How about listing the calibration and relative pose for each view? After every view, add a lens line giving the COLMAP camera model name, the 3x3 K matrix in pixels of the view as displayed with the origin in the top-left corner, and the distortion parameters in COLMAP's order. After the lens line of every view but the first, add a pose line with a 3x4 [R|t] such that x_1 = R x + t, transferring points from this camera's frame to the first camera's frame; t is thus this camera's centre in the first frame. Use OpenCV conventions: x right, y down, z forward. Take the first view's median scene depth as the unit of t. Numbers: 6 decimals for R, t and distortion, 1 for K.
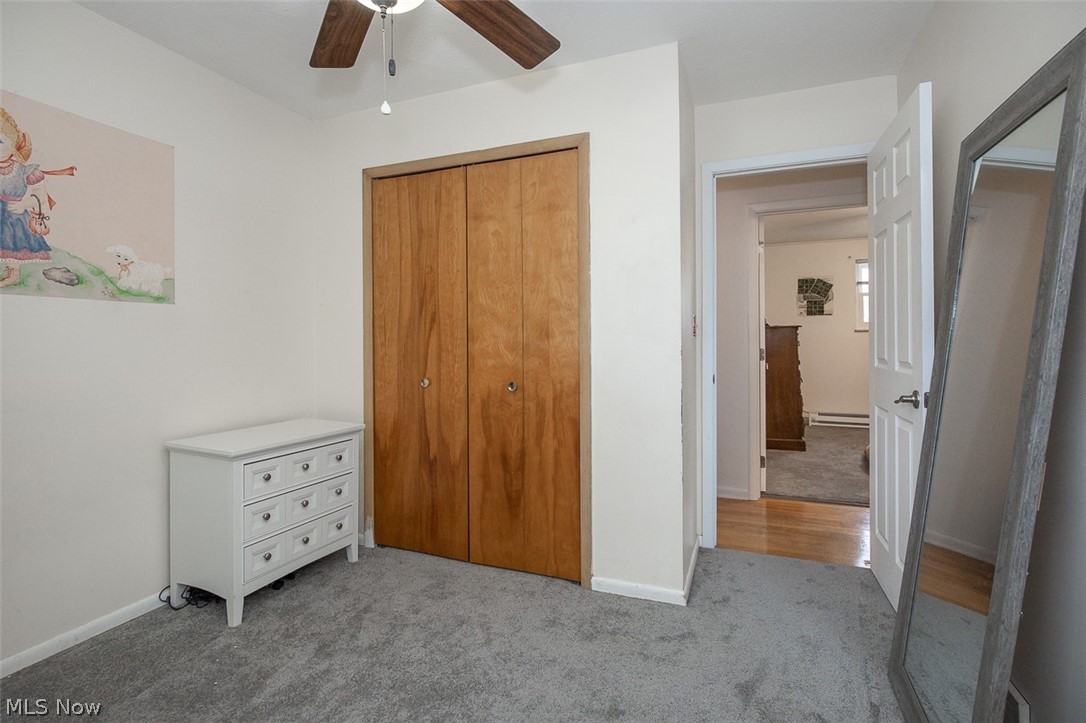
lens RADIAL K [[510.1, 0, 557.7], [0, 510.1, 339.1], [0, 0, 1]] dist [-0.016785, 0.006864]
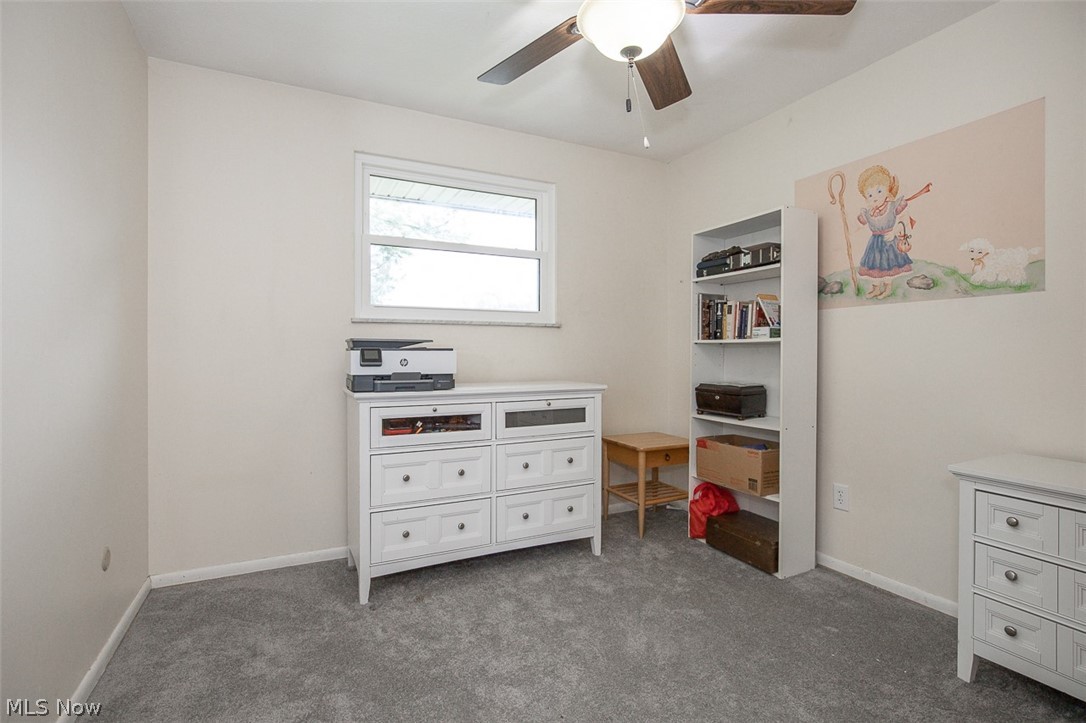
lens RADIAL K [[510.1, 0, 541.1], [0, 510.1, 358.3], [0, 0, 1]] dist [-0.016785, 0.006864]
pose [[-0.674846, 0.012254, -0.737856, 0.462357], [0.005714, 0.999919, 0.011380, 0.030605], [0.737936, 0.003464, -0.674862, 1.125252]]
